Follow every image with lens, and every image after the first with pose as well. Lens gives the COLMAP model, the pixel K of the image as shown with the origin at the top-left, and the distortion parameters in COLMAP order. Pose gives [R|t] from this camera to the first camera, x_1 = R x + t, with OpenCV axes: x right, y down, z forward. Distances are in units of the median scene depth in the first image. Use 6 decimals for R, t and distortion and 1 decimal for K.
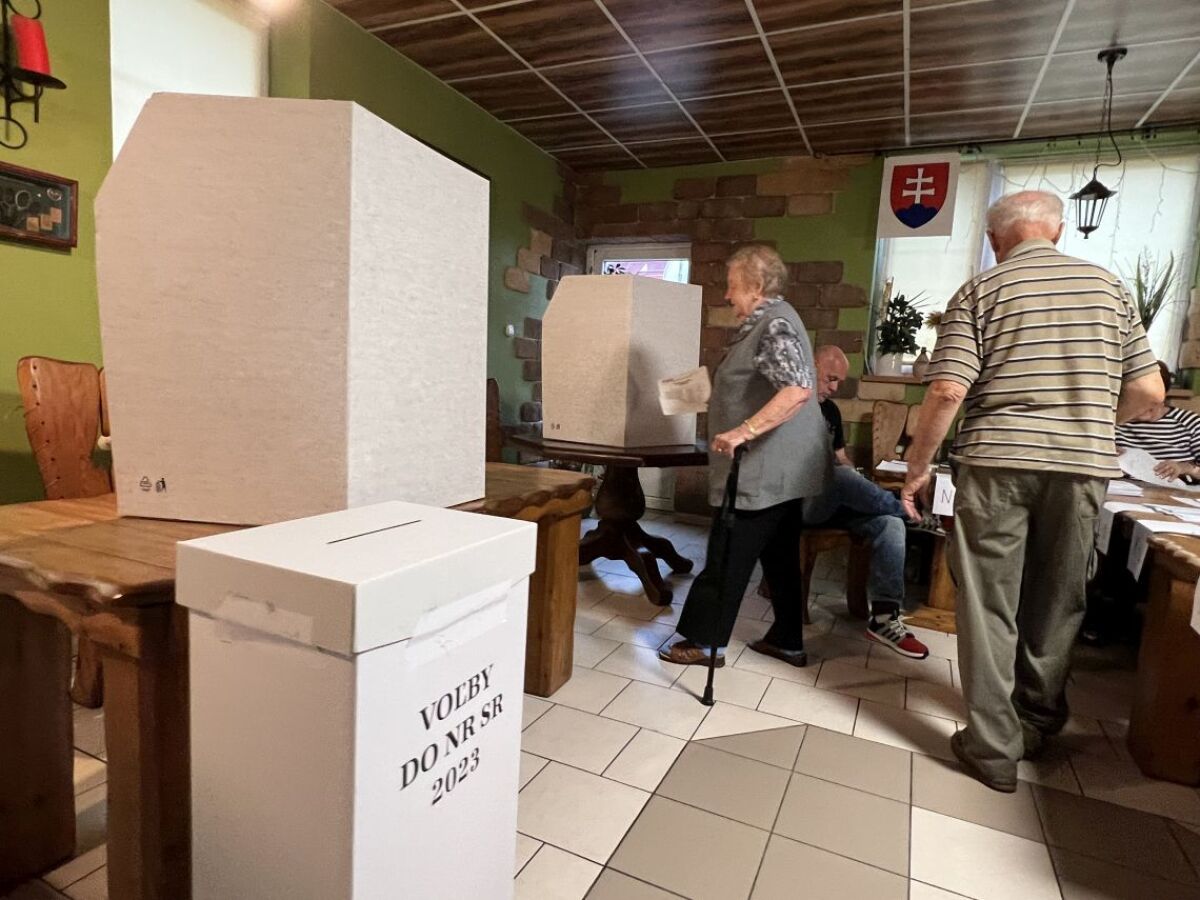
lens RADIAL K [[681.1, 0, 608.7], [0, 681.1, 451.9], [0, 0, 1]] dist [0.006263, 0.001718]
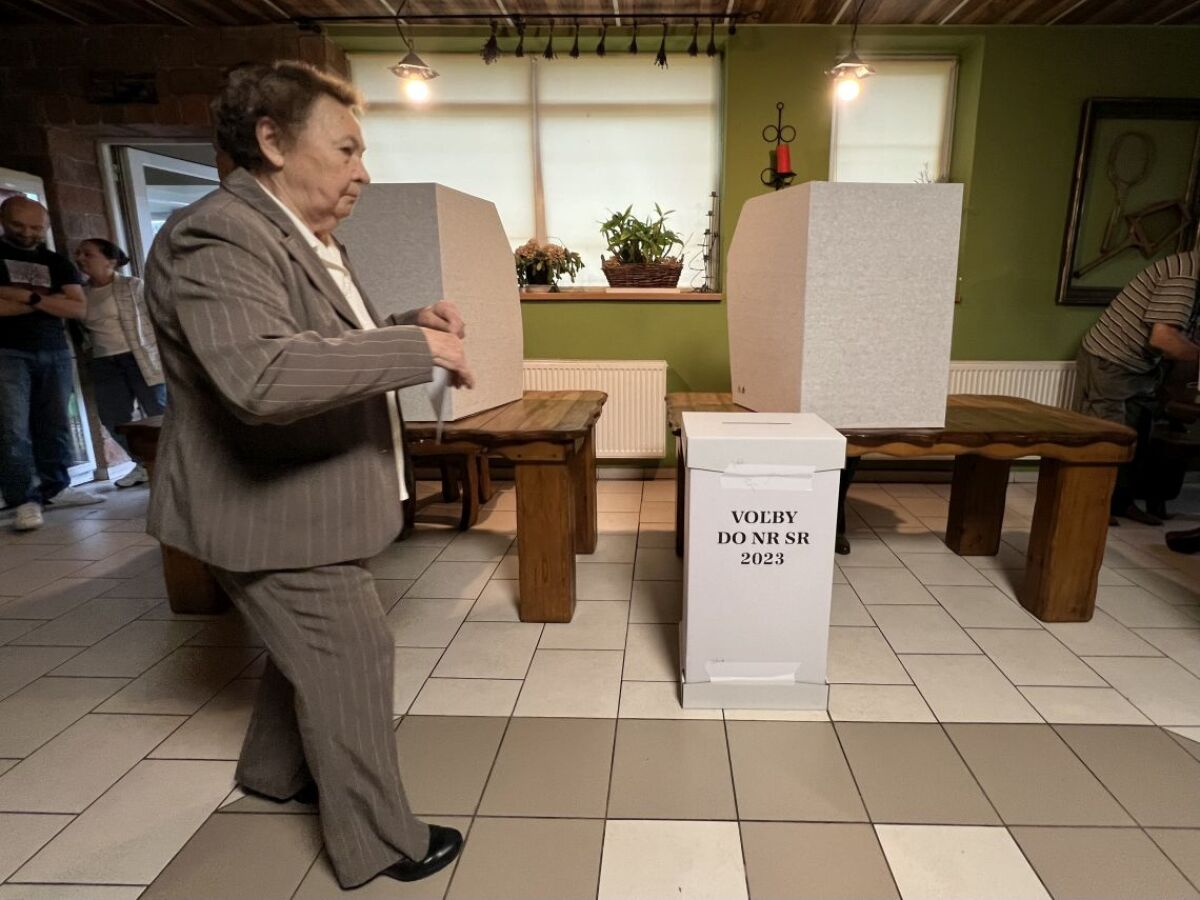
lens RADIAL K [[477.5, 0, 611.8], [0, 477.5, 389.2], [0, 0, 1]] dist [-0.000346, 0.000124]
pose [[0.448656, 0.105067, -0.887507, 0.651407], [-0.080657, 0.993773, 0.076873, -0.049763], [0.890057, 0.037094, 0.454337, 0.023576]]
